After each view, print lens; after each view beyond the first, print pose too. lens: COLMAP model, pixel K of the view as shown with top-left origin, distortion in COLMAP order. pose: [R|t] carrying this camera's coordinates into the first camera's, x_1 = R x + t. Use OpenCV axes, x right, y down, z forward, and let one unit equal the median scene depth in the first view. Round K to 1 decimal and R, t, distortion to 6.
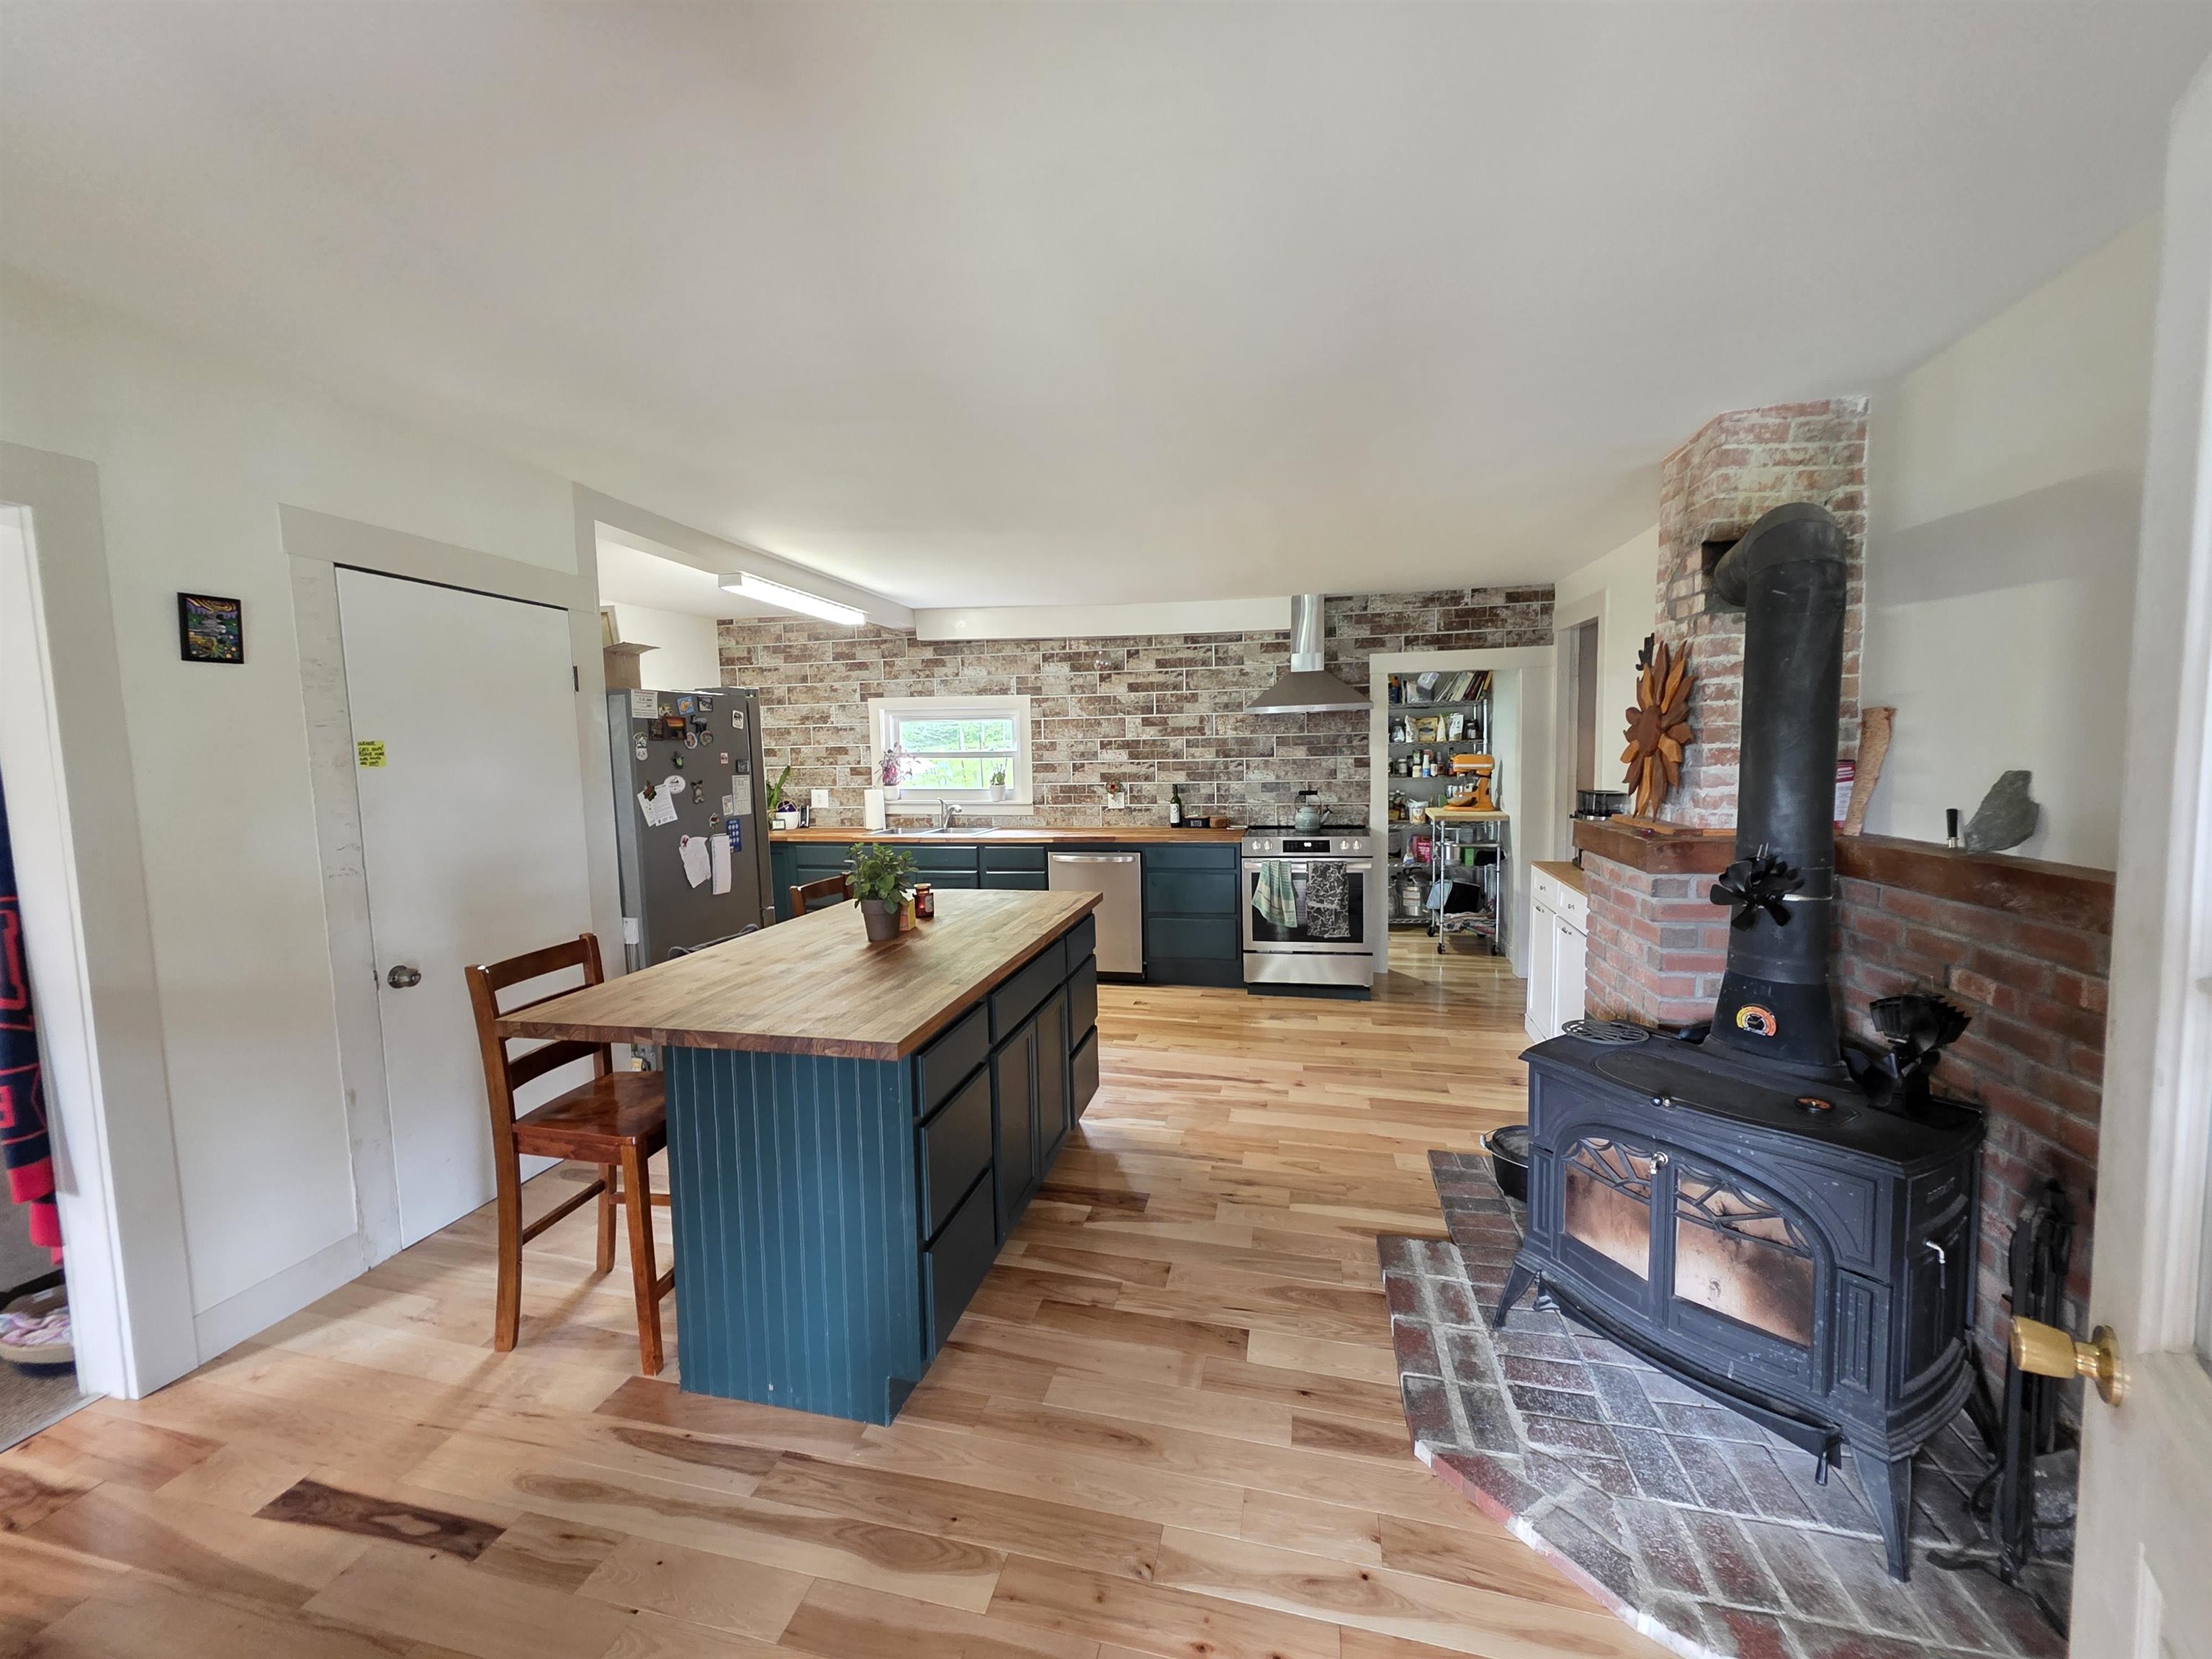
lens RADIAL K [[882.3, 0, 1105.8], [0, 882.3, 818.3], [0, 0, 1]] dist [0.003114, -0.000025]
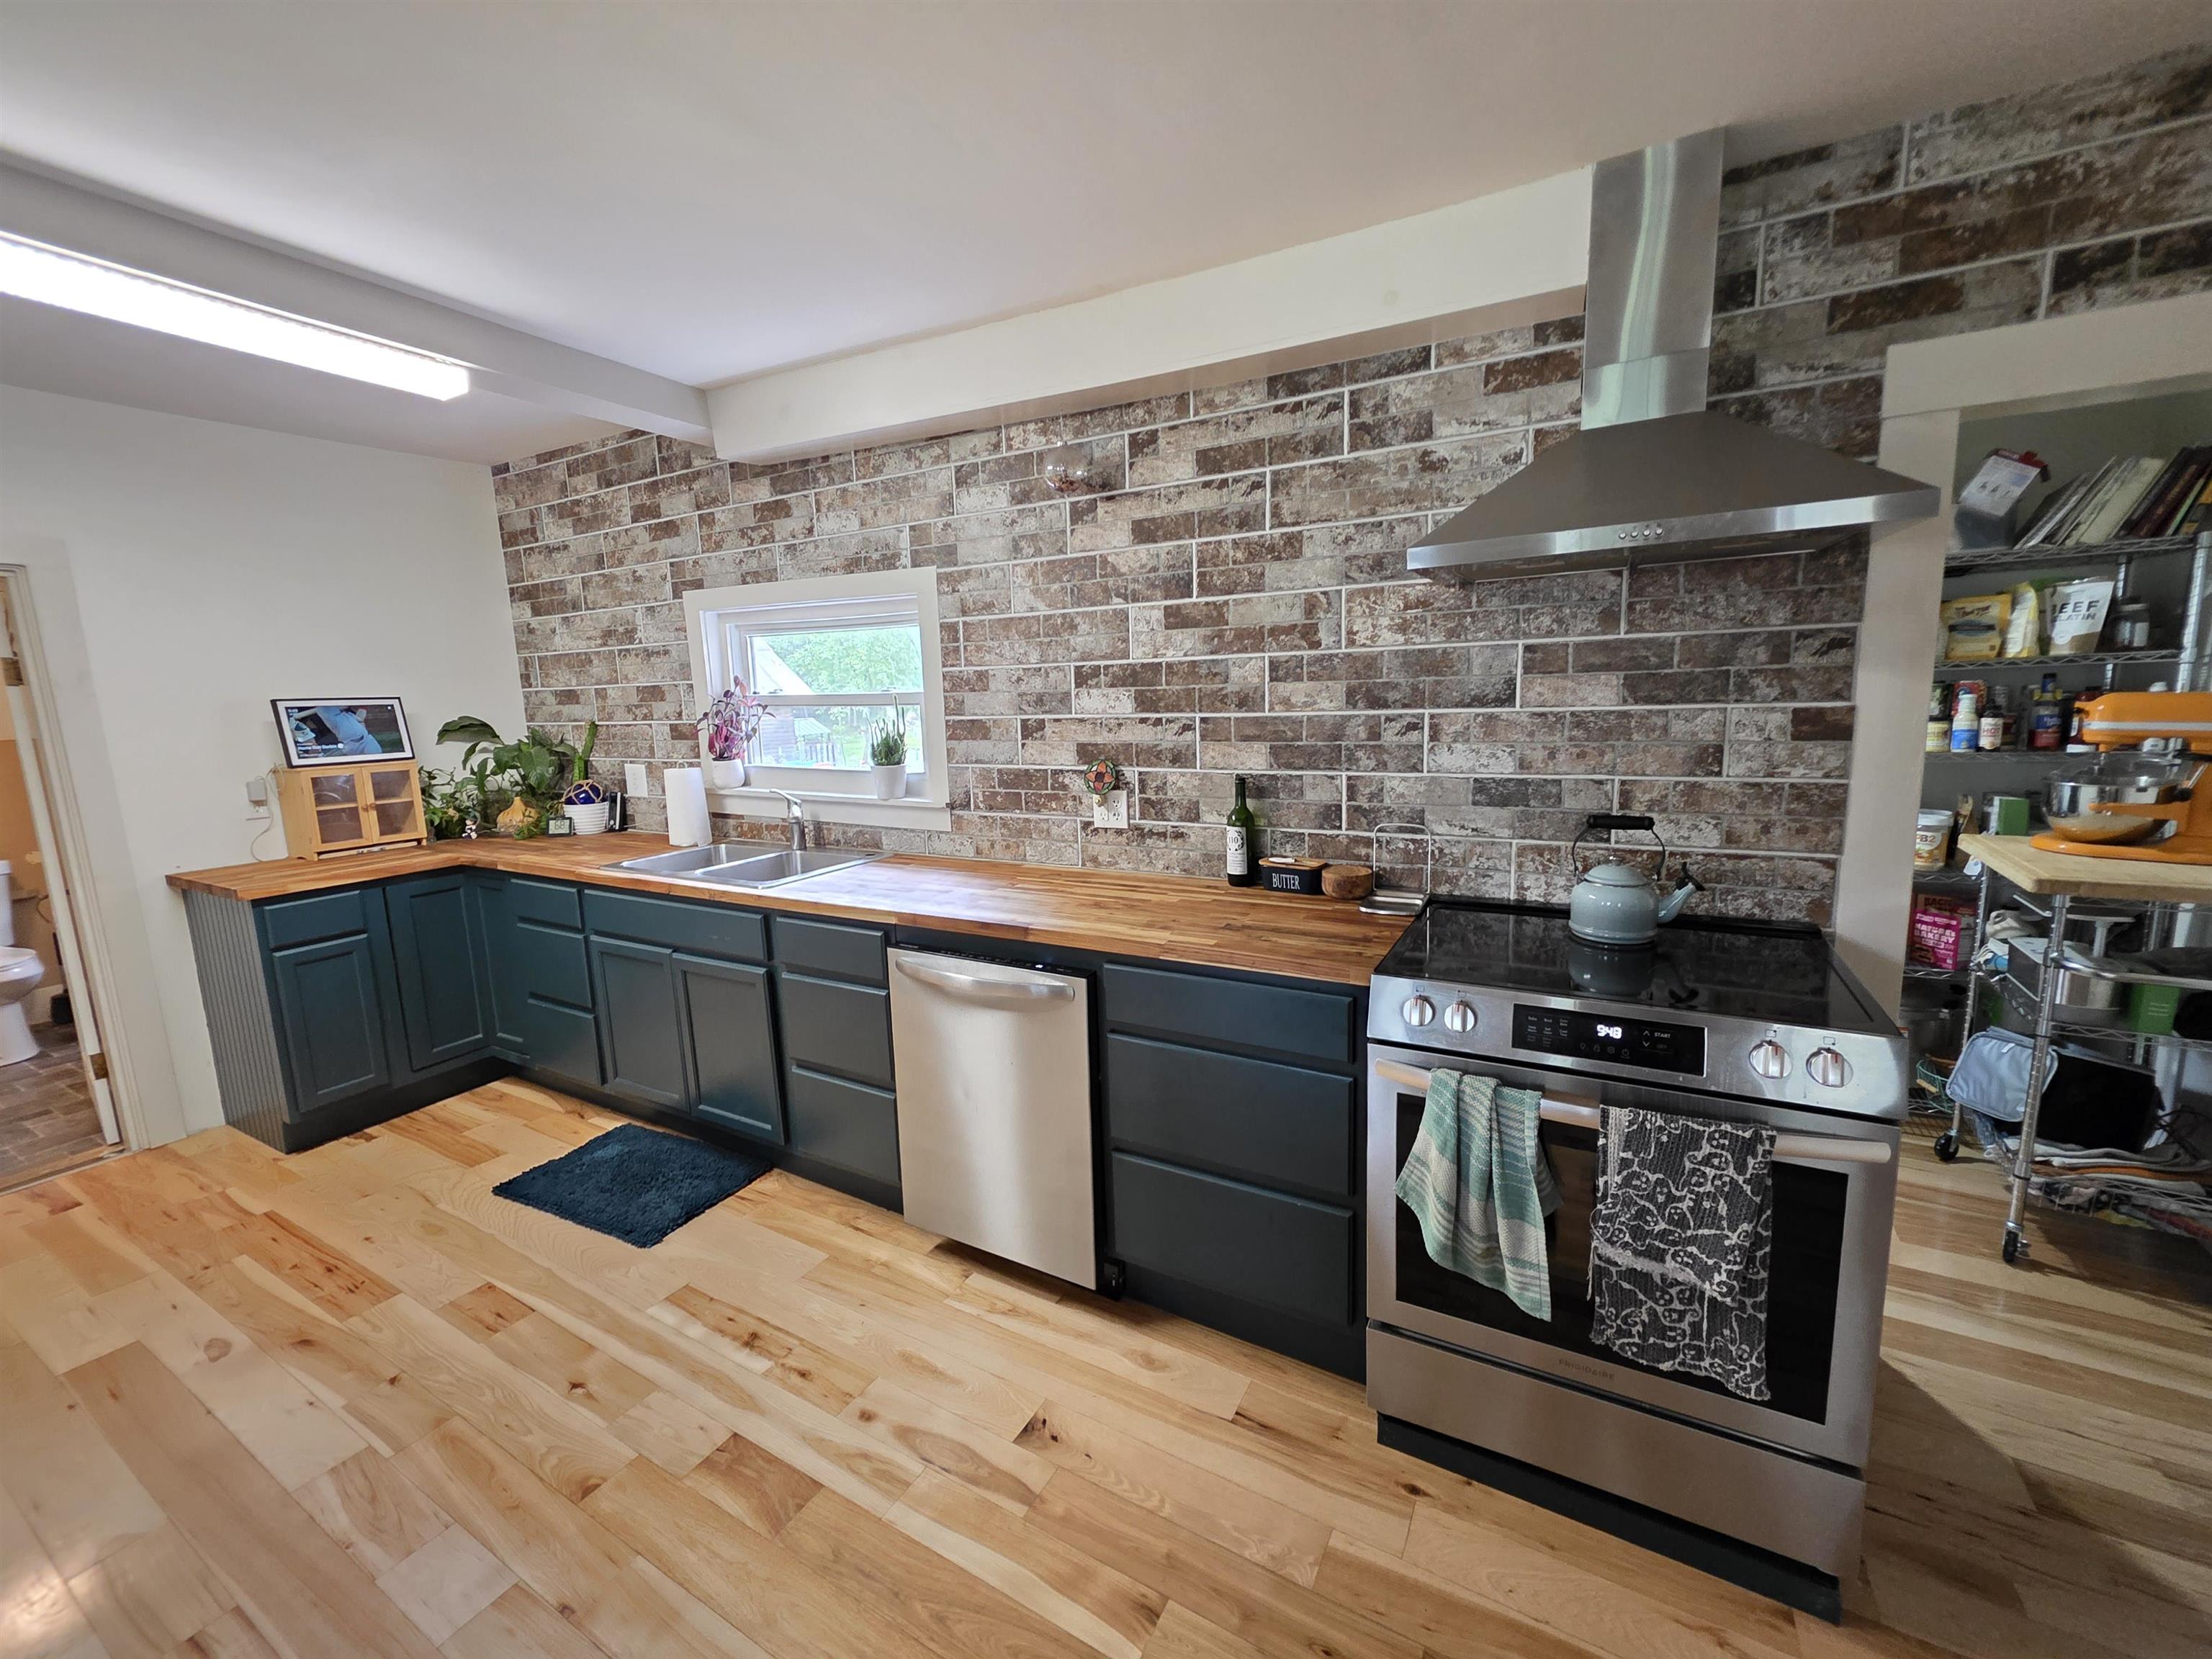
lens RADIAL K [[882.3, 0, 1115.6], [0, 882.3, 823.6], [0, 0, 1]] dist [0.003114, -0.000025]
pose [[0.960231, 0.034759, -0.277036, 0.145286], [-0.013084, 0.996733, 0.079706, -0.051776], [0.278901, -0.072911, 0.957548, 0.654835]]
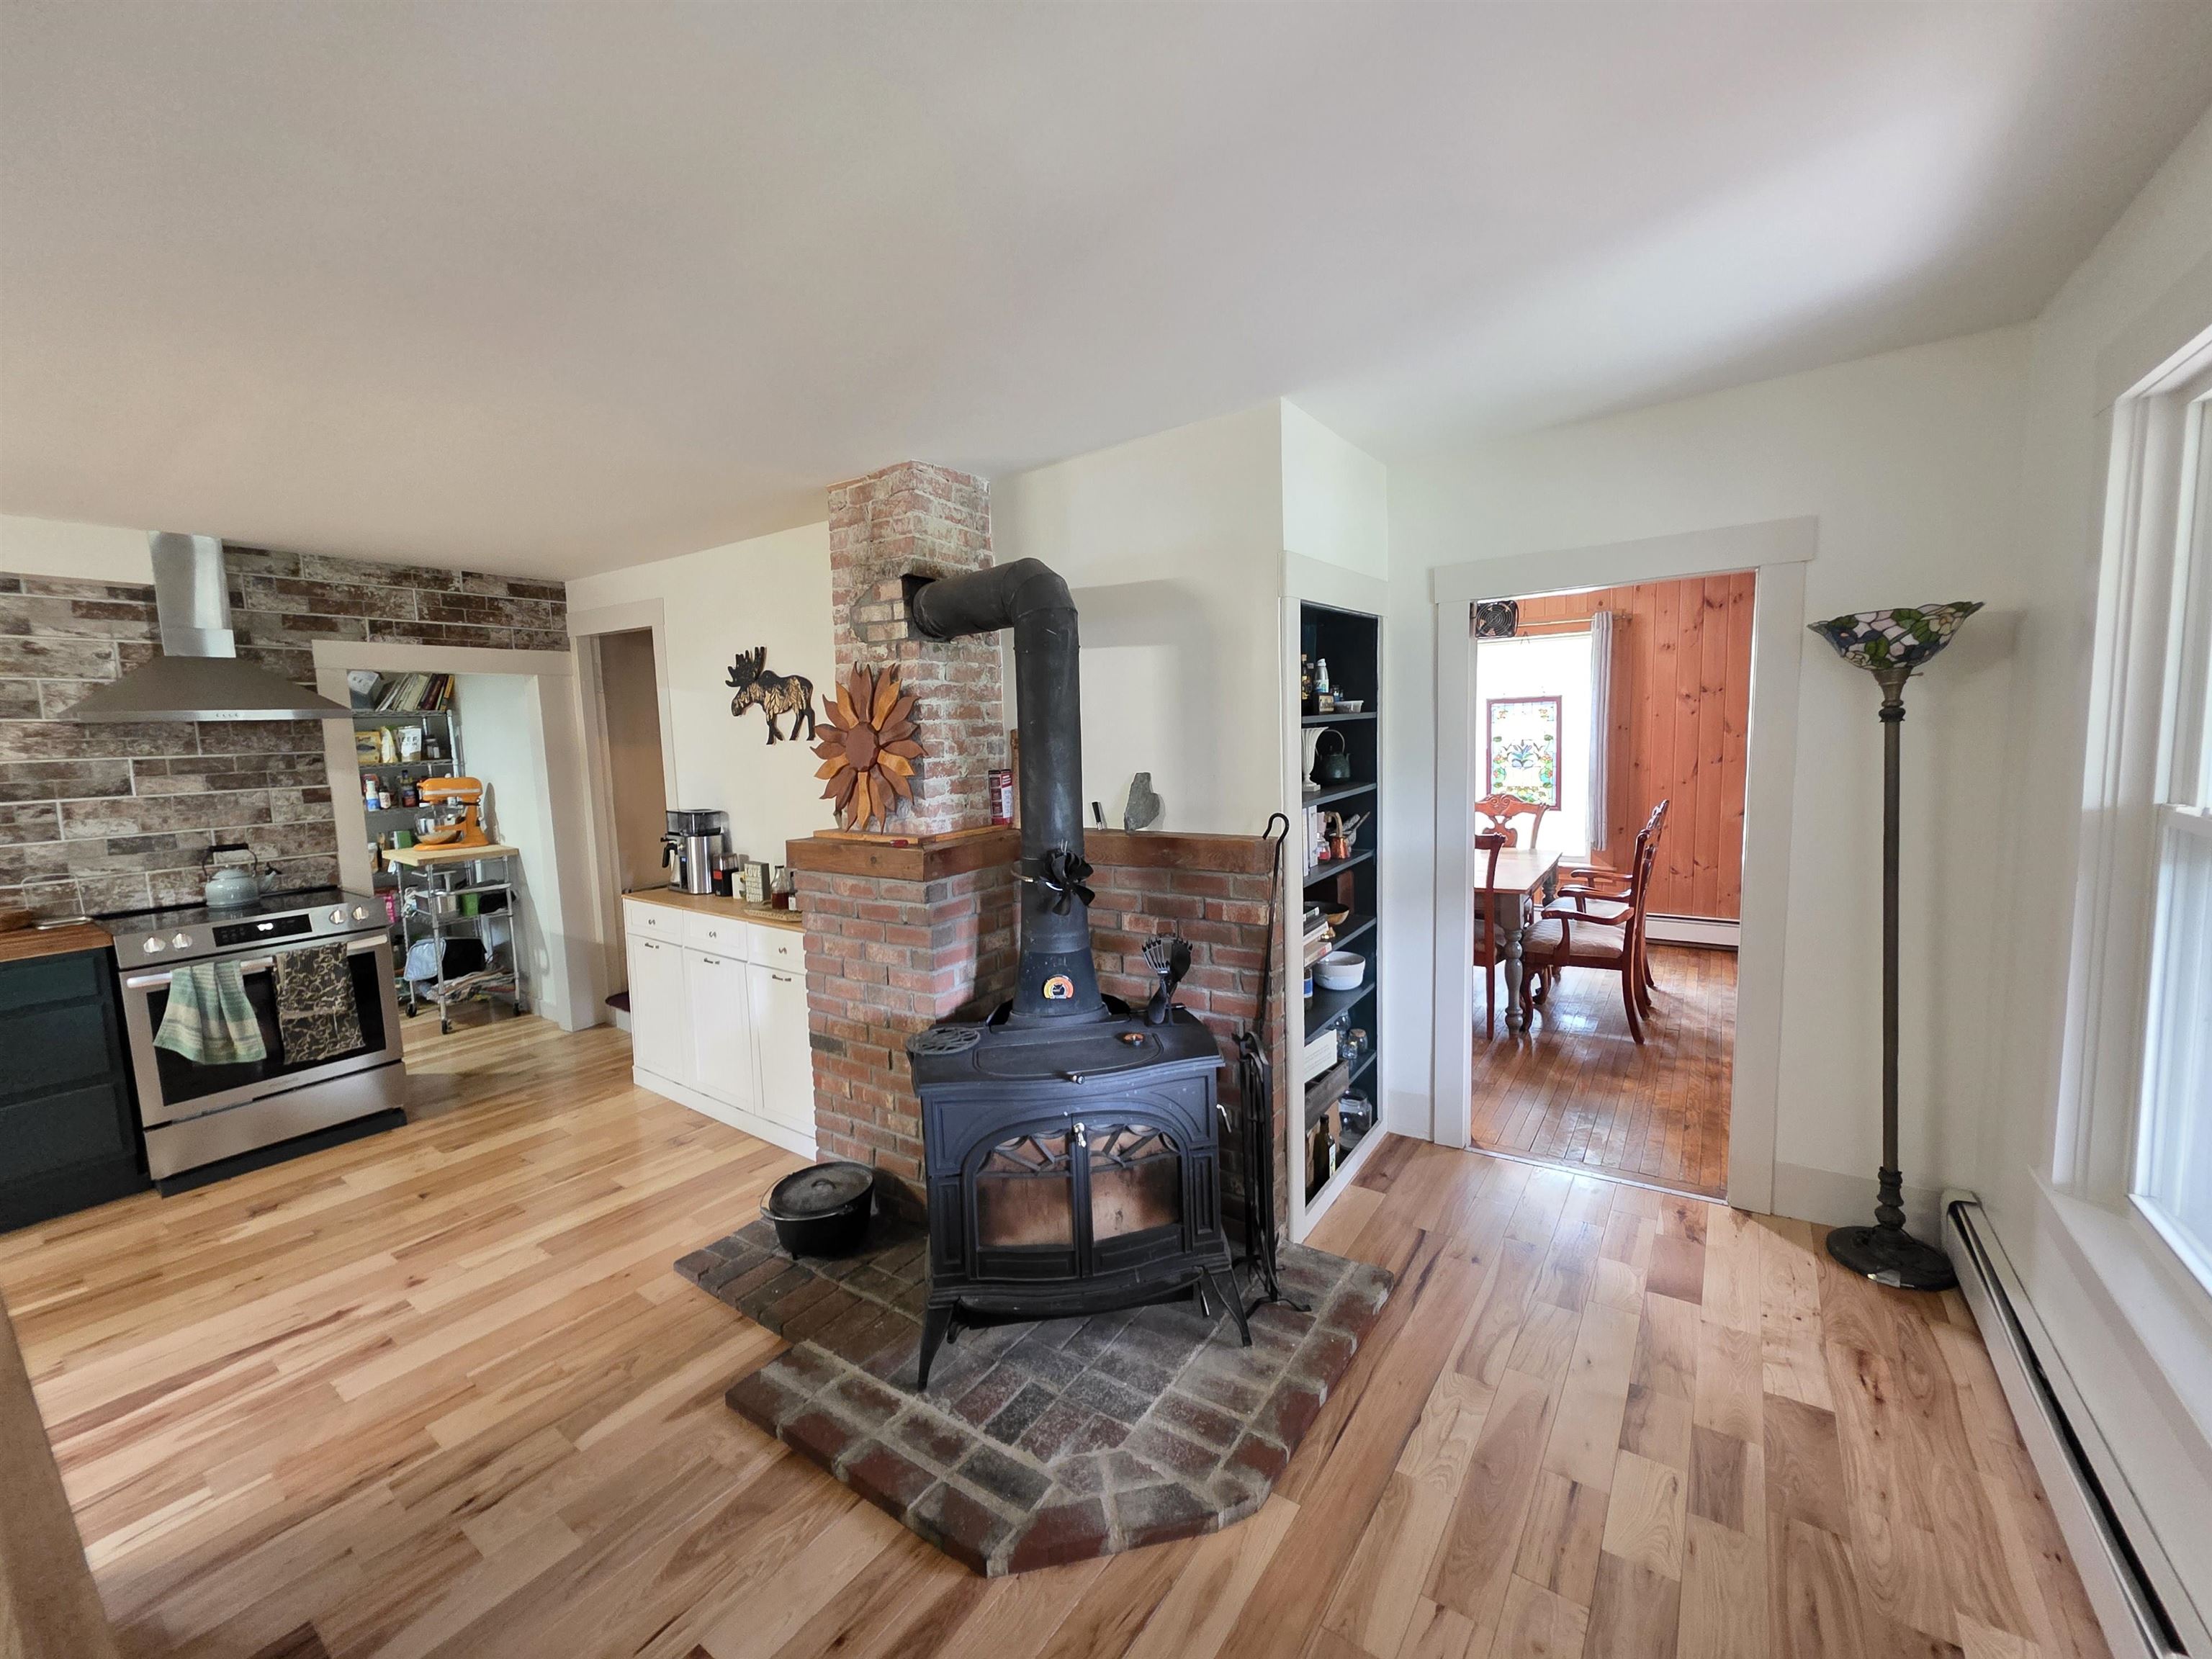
lens RADIAL K [[882.3, 0, 1098.7], [0, 882.3, 819.8], [0, 0, 1]] dist [0.003114, -0.000025]
pose [[0.382419, -0.083167, 0.920239, -0.119100], [0.098022, 0.993972, 0.049096, -0.018821], [-0.918775, 0.071429, 0.388266, 0.173462]]
